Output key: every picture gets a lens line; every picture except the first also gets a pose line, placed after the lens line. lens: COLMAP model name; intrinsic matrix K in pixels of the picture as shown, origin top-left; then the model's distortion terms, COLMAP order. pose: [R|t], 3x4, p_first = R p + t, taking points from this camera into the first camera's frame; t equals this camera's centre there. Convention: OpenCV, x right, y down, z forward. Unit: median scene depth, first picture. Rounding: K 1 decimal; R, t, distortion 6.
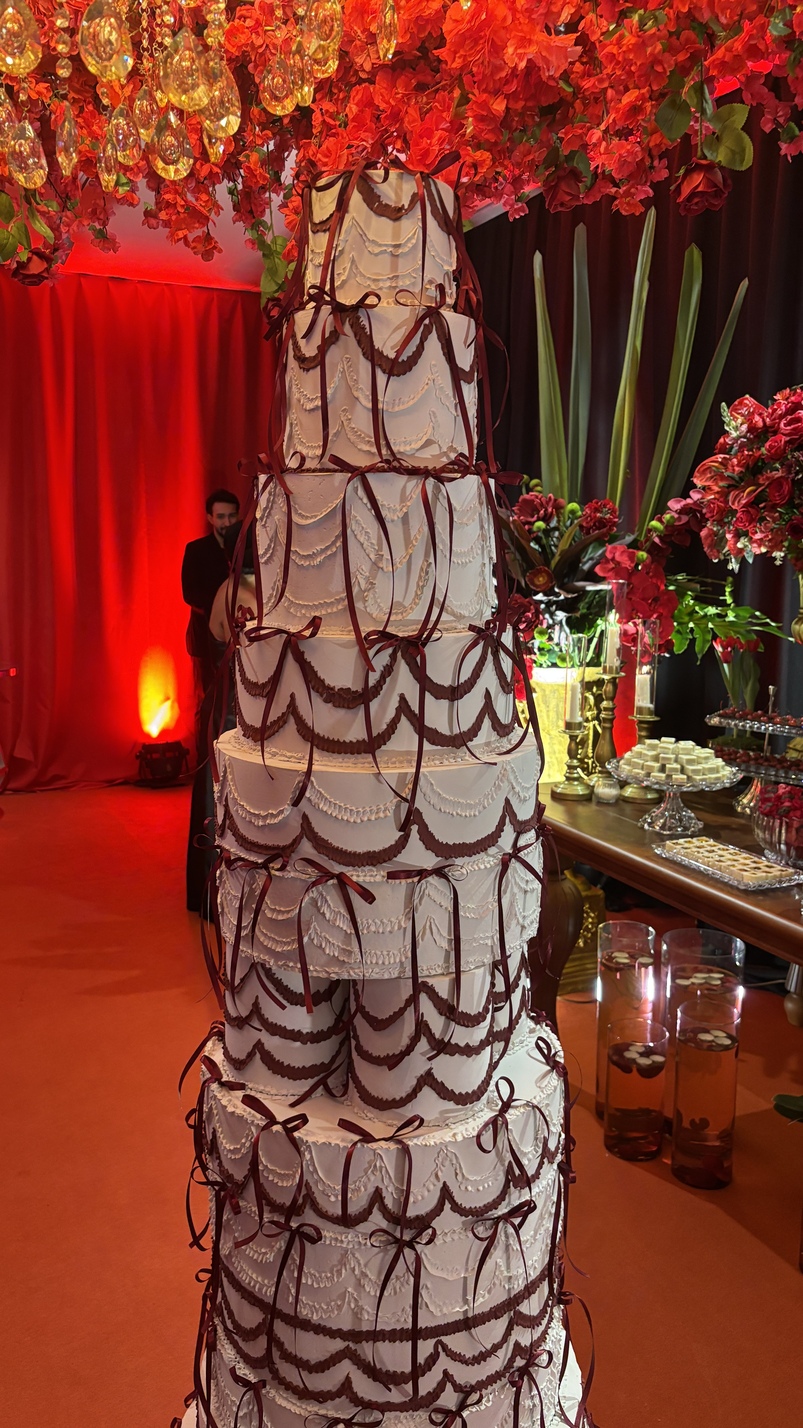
lens RADIAL K [[1147.5, 0, 399.8], [0, 1147.5, 709.8], [0, 0, 1]] dist [0.026865, -0.002736]
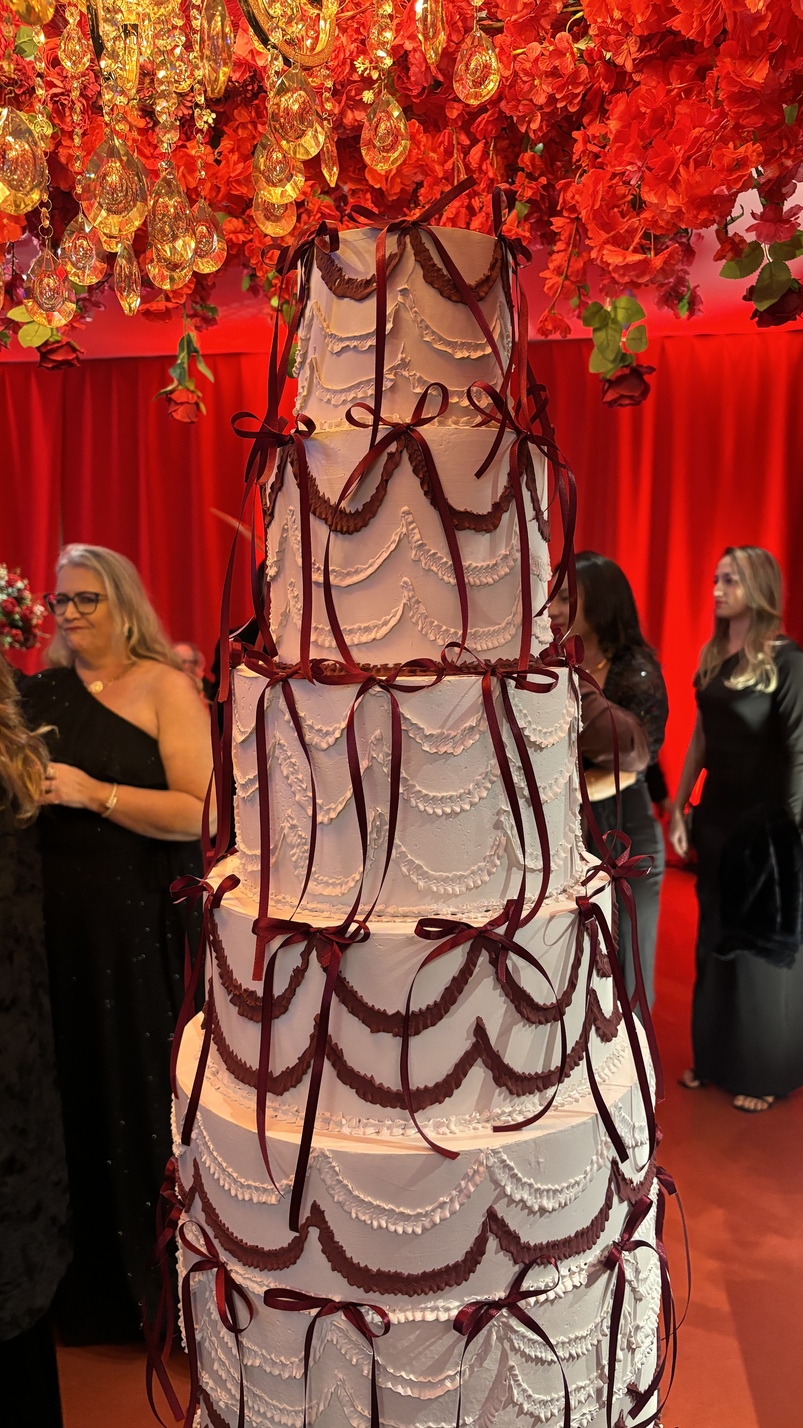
lens RADIAL K [[1147.5, 0, 403.3], [0, 1147.5, 719.1], [0, 0, 1]] dist [0.026865, -0.002736]
pose [[0.857908, 0.065203, -0.509649, 0.362910], [-0.093938, 0.995101, -0.030818, -0.164714], [0.505143, 0.074314, 0.859830, 0.454766]]
